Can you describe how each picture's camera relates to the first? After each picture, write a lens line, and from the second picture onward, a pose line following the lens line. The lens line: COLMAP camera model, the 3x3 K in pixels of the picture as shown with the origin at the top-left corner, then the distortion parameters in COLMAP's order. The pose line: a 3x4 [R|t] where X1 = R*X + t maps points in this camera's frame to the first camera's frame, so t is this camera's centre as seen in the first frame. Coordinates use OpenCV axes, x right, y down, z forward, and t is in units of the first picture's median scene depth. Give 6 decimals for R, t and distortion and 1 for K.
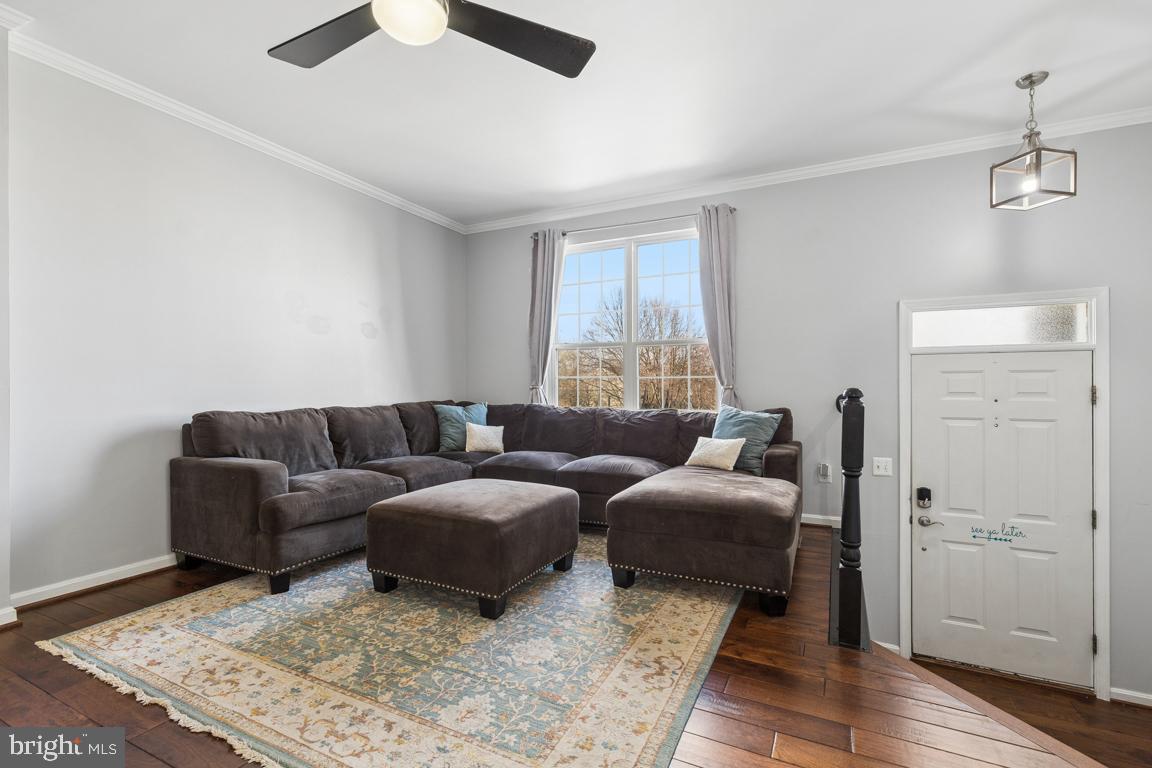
lens RADIAL K [[537.4, 0, 552.8], [0, 537.4, 384.0], [0, 0, 1]] dist [0.003517, 0.000376]
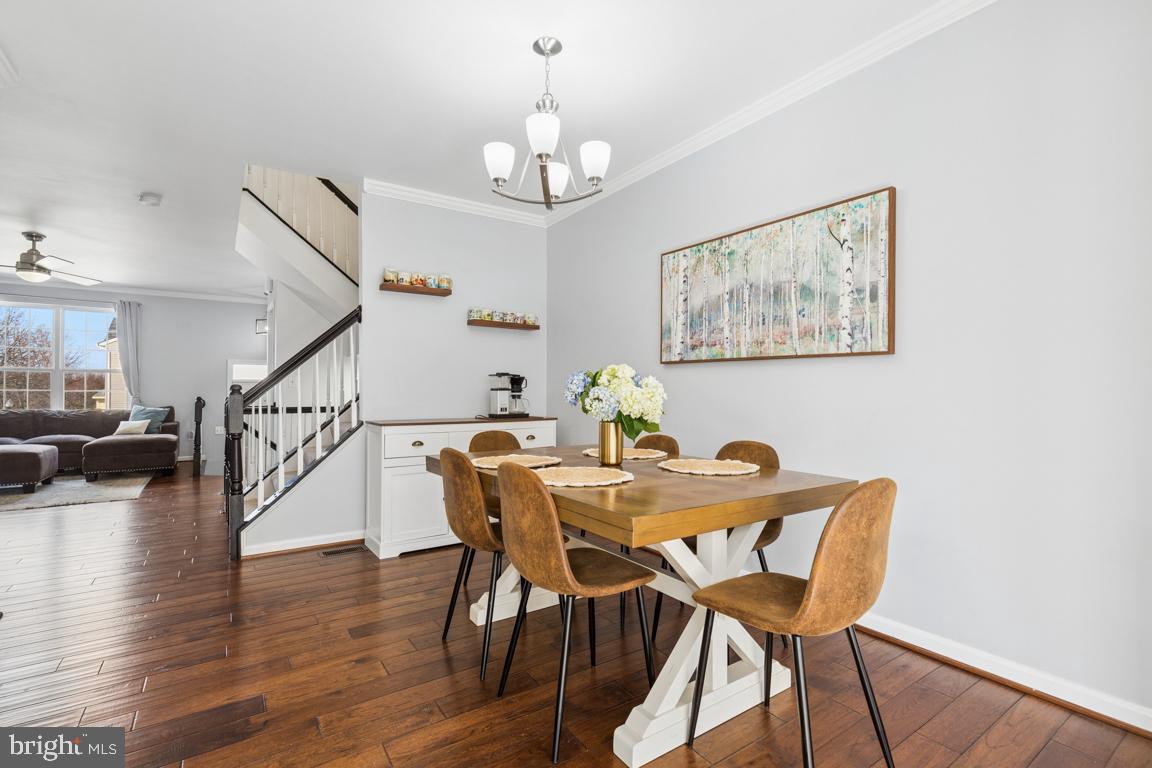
lens RADIAL K [[521.4, 0, 578.3], [0, 521.4, 388.7], [0, 0, 1]] dist [-0.001214, 0.000390]
pose [[0.464842, 0.012692, 0.885303, -0.932361], [0.002947, 0.999870, -0.015881, 0.018603], [-0.885389, 0.009991, 0.464744, -2.004493]]
